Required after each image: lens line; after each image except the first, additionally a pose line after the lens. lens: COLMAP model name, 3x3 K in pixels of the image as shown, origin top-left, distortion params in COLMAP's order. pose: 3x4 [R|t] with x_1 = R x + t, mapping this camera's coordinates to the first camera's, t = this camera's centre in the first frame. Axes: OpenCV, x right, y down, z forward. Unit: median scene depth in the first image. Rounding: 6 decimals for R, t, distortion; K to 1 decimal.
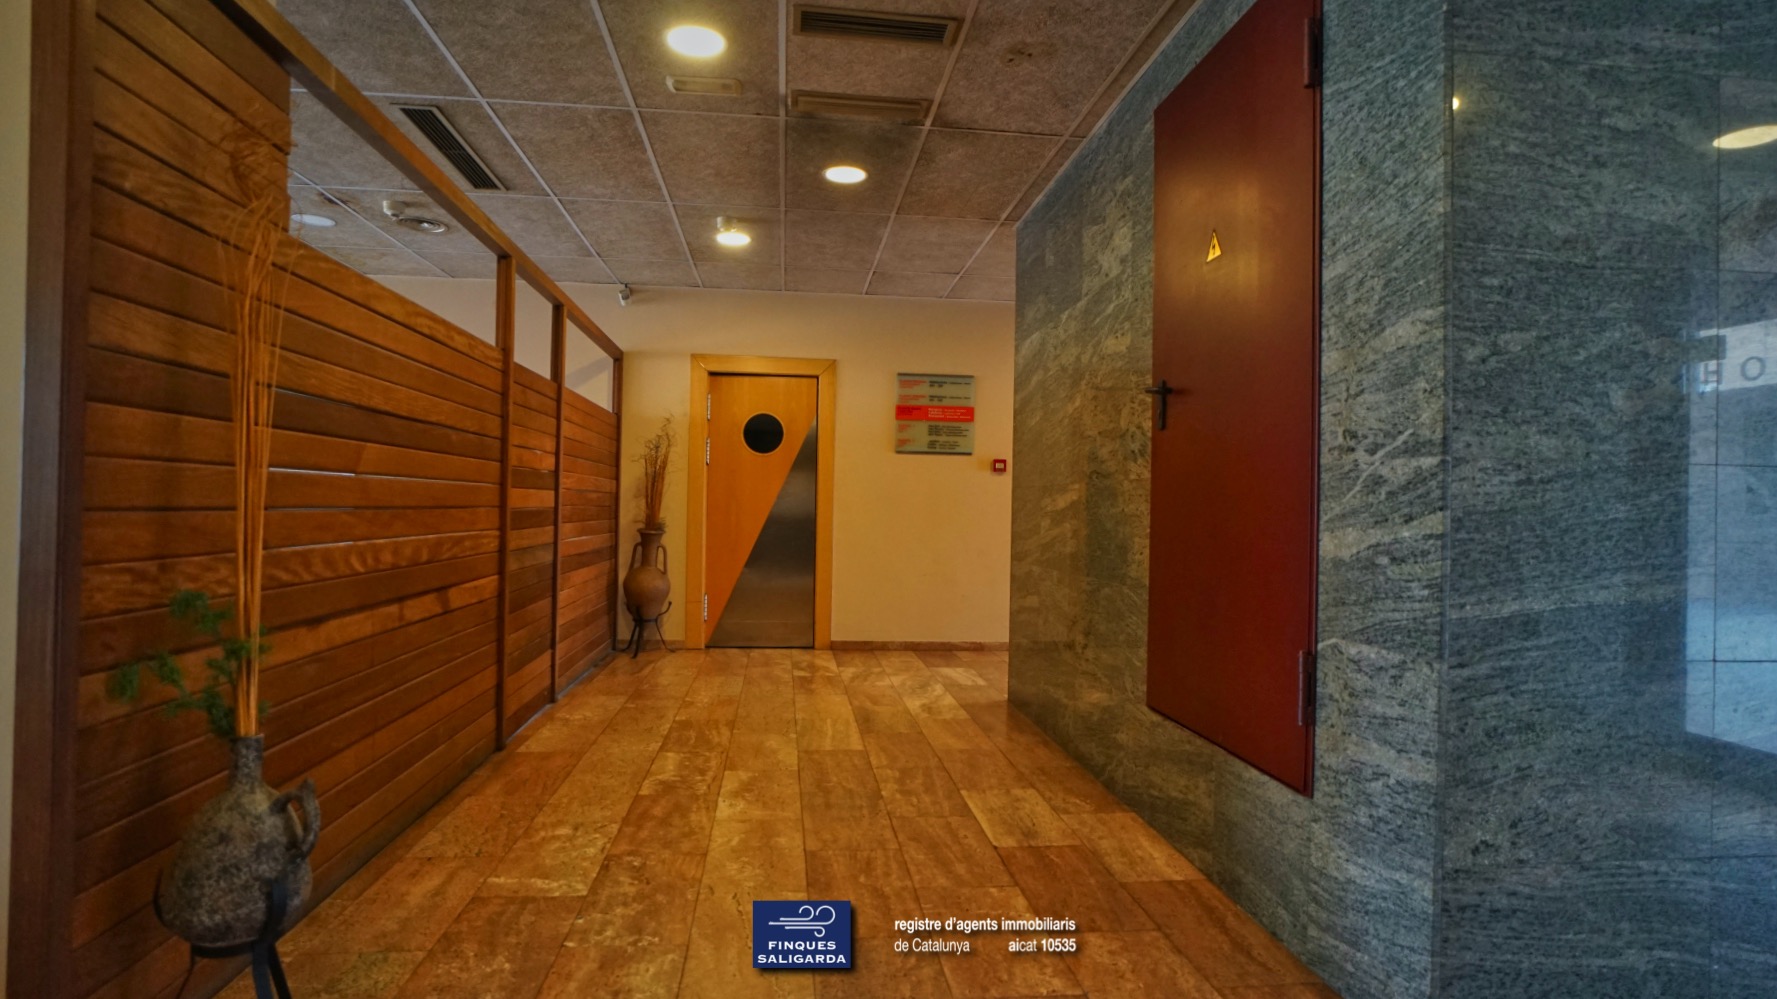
lens RADIAL K [[915.7, 0, 887.7], [0, 915.7, 499.7], [0, 0, 1]] dist [-0.034642, 0.004909]
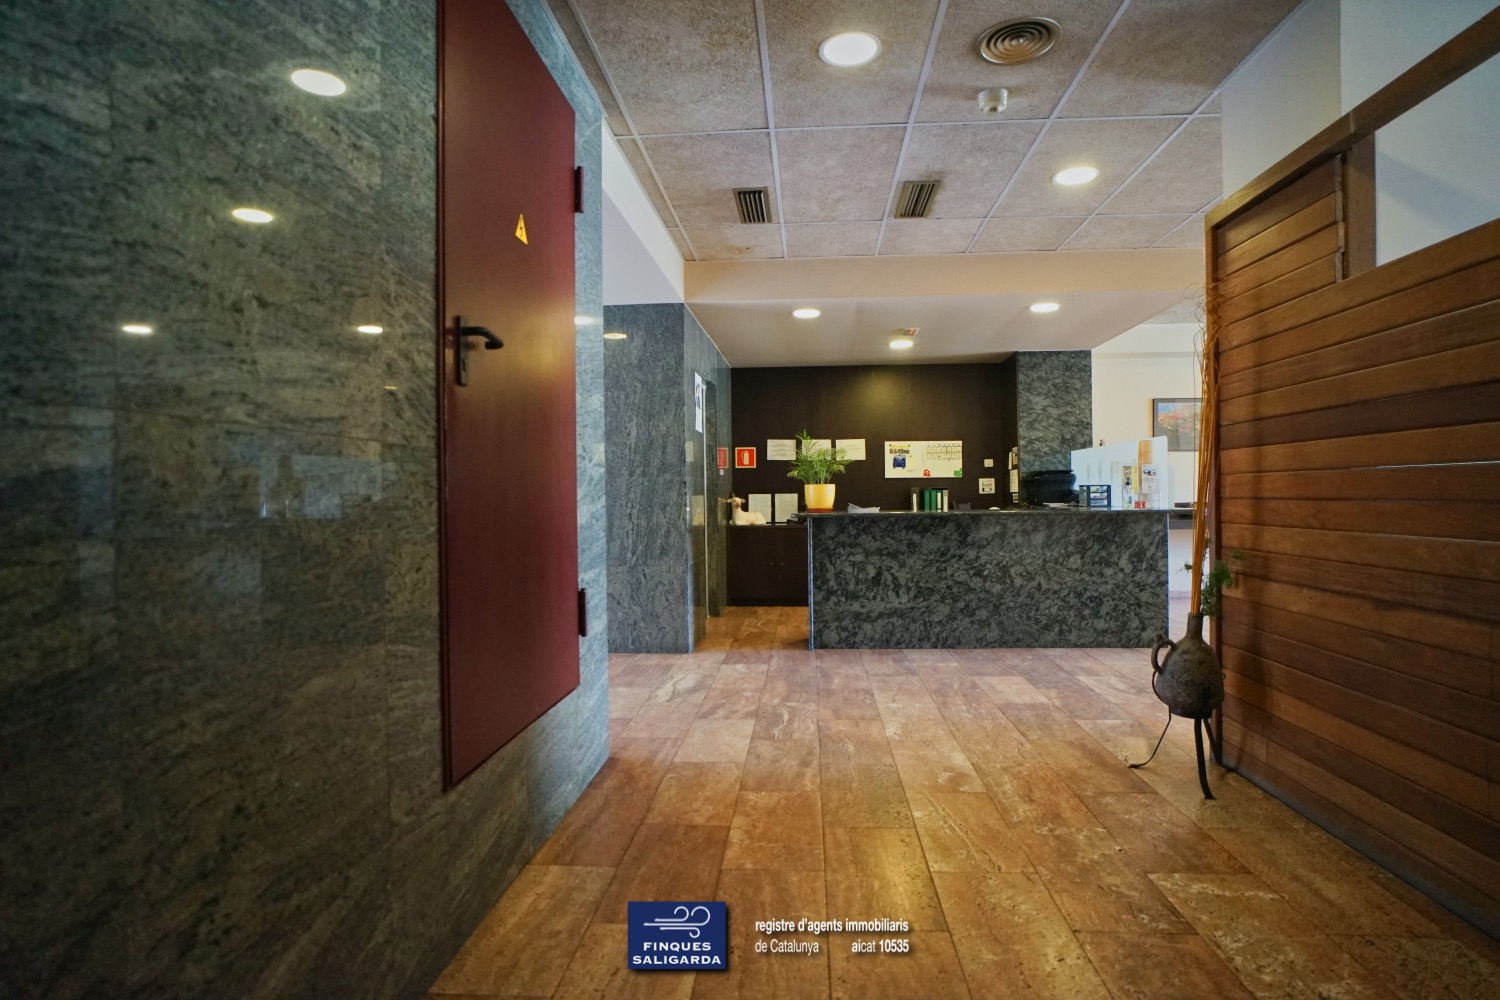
lens RADIAL K [[777.8, 0, 761.5], [0, 777.8, 501.4], [0, 0, 1]] dist [-0.005716, -0.000258]
pose [[-0.984636, -0.009735, 0.174345, -0.049791], [-0.009172, 0.999950, 0.004037, 0.011980], [-0.174376, 0.002376, -0.984676, 1.908478]]
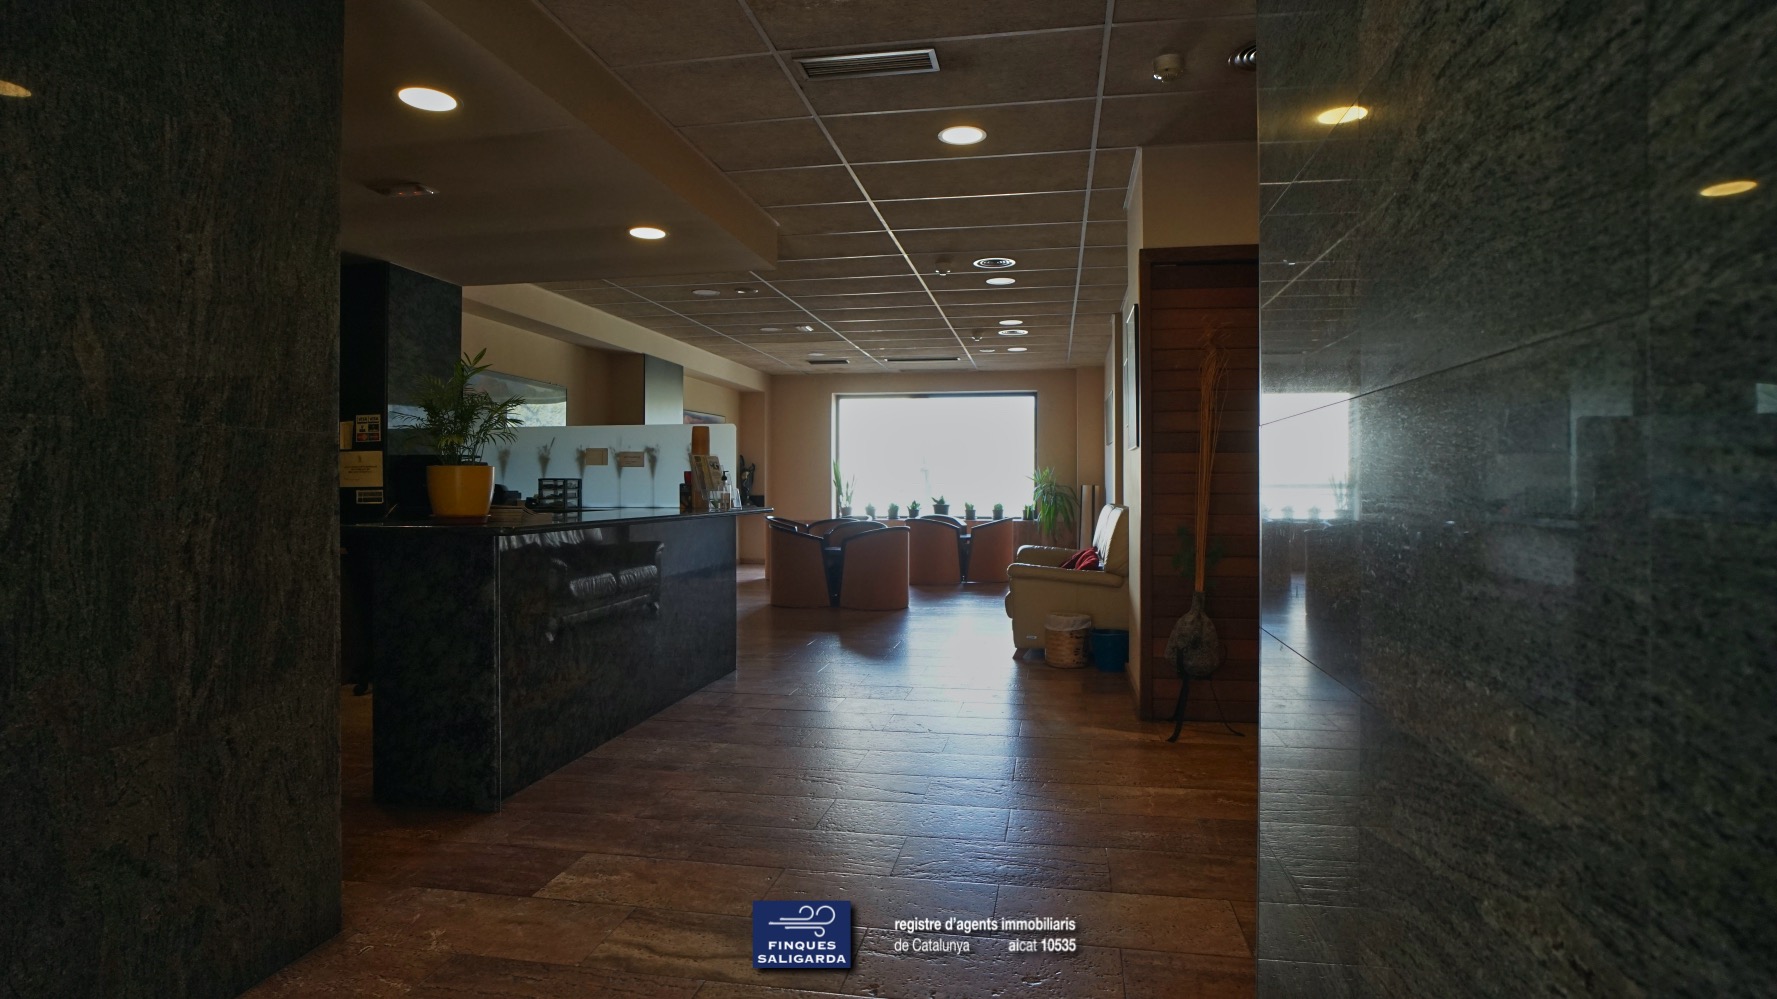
lens RADIAL K [[915.7, 0, 891.5], [0, 915.7, 491.5], [0, 0, 1]] dist [-0.034642, 0.004909]
pose [[-0.281658, -0.016036, -0.959381, 1.189449], [0.001061, 0.999855, -0.017024, 0.027713], [0.959514, -0.005813, -0.281600, 0.622527]]
